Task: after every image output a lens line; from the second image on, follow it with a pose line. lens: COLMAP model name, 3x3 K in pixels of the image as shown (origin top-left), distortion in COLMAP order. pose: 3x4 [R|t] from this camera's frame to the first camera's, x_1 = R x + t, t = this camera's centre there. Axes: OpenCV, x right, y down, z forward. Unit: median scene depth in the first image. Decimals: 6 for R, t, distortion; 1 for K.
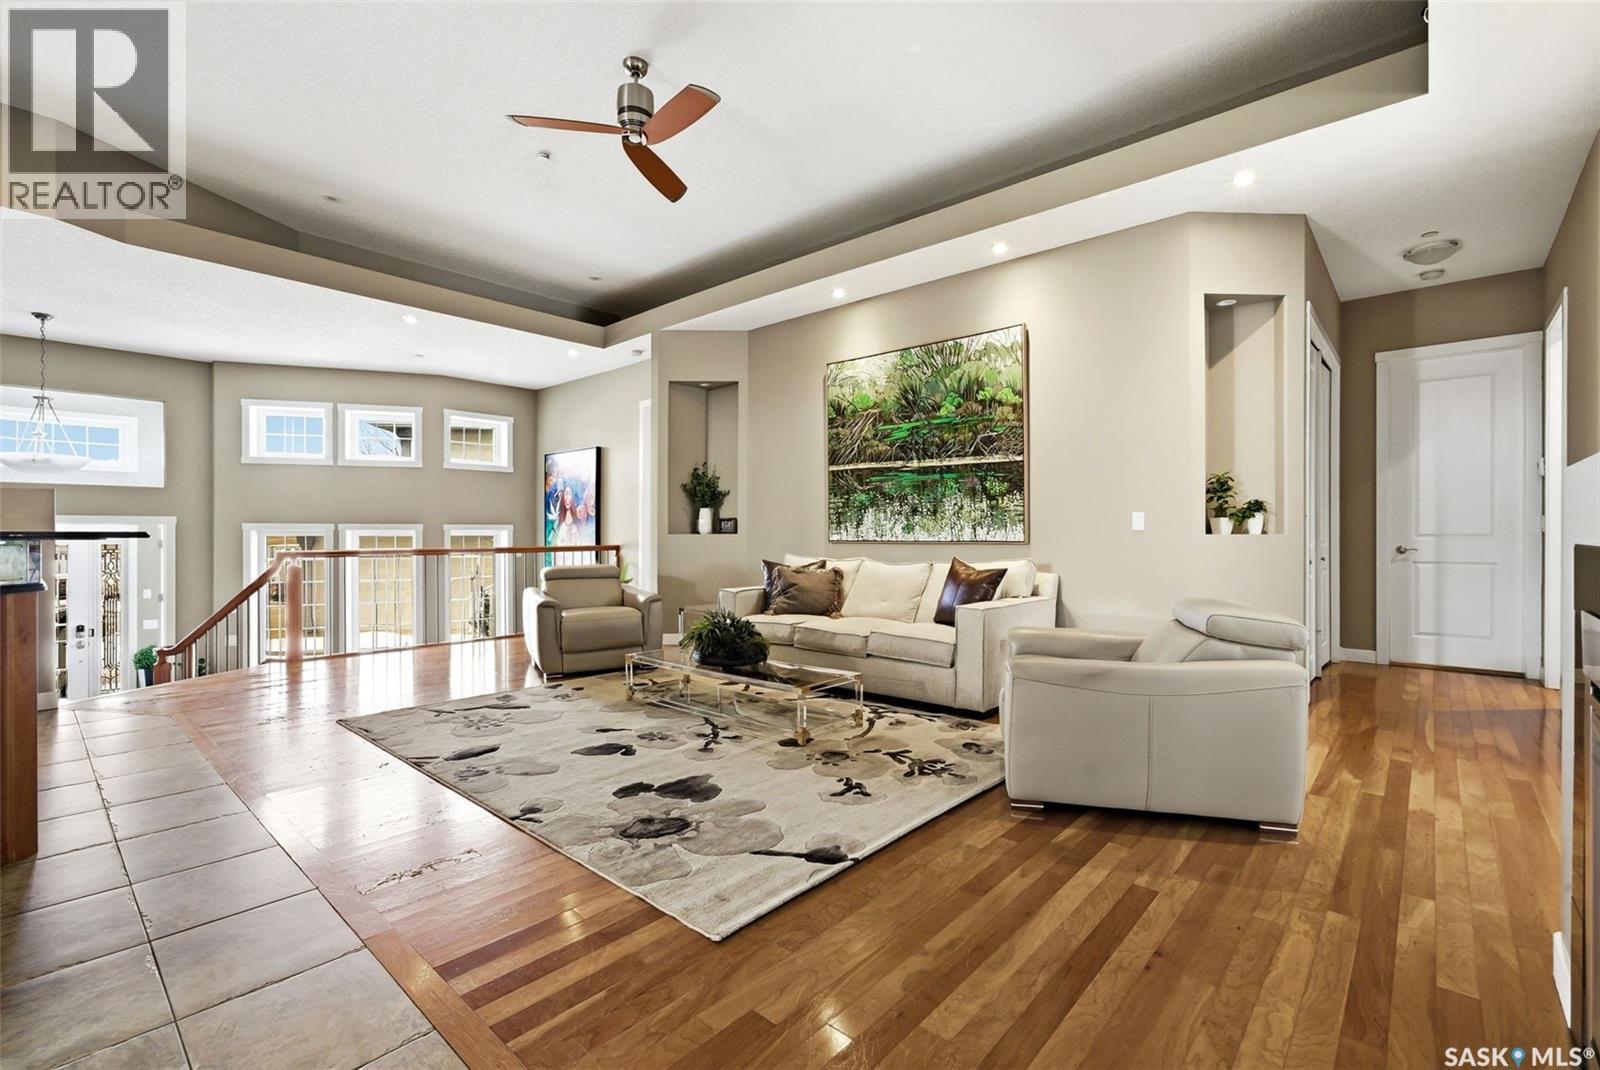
lens RADIAL K [[706.4, 0, 790.3], [0, 706.4, 528.1], [0, 0, 1]] dist [0.000817, 0.000845]
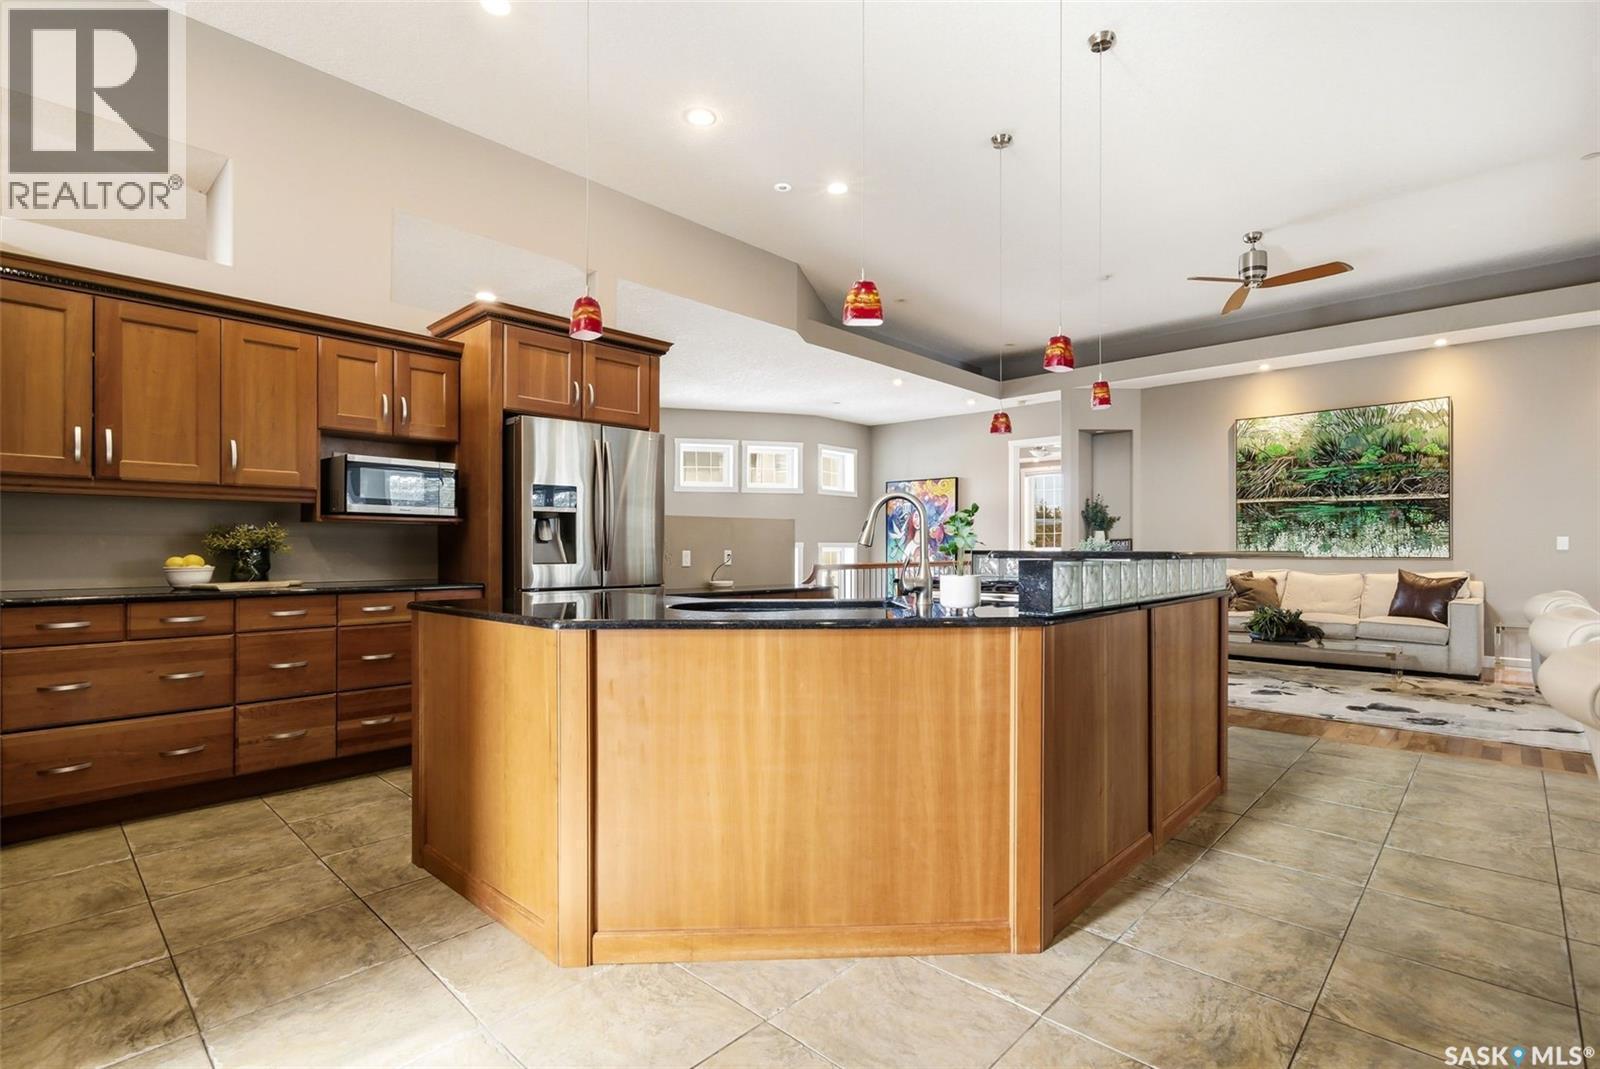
lens RADIAL K [[706.4, 0, 770.8], [0, 706.4, 561.2], [0, 0, 1]] dist [0.000817, 0.000845]
pose [[0.997969, 0.001068, -0.063685, -0.805466], [0.000809, 0.999567, 0.029427, -0.014386], [0.063689, -0.029418, 0.997536, -0.399934]]
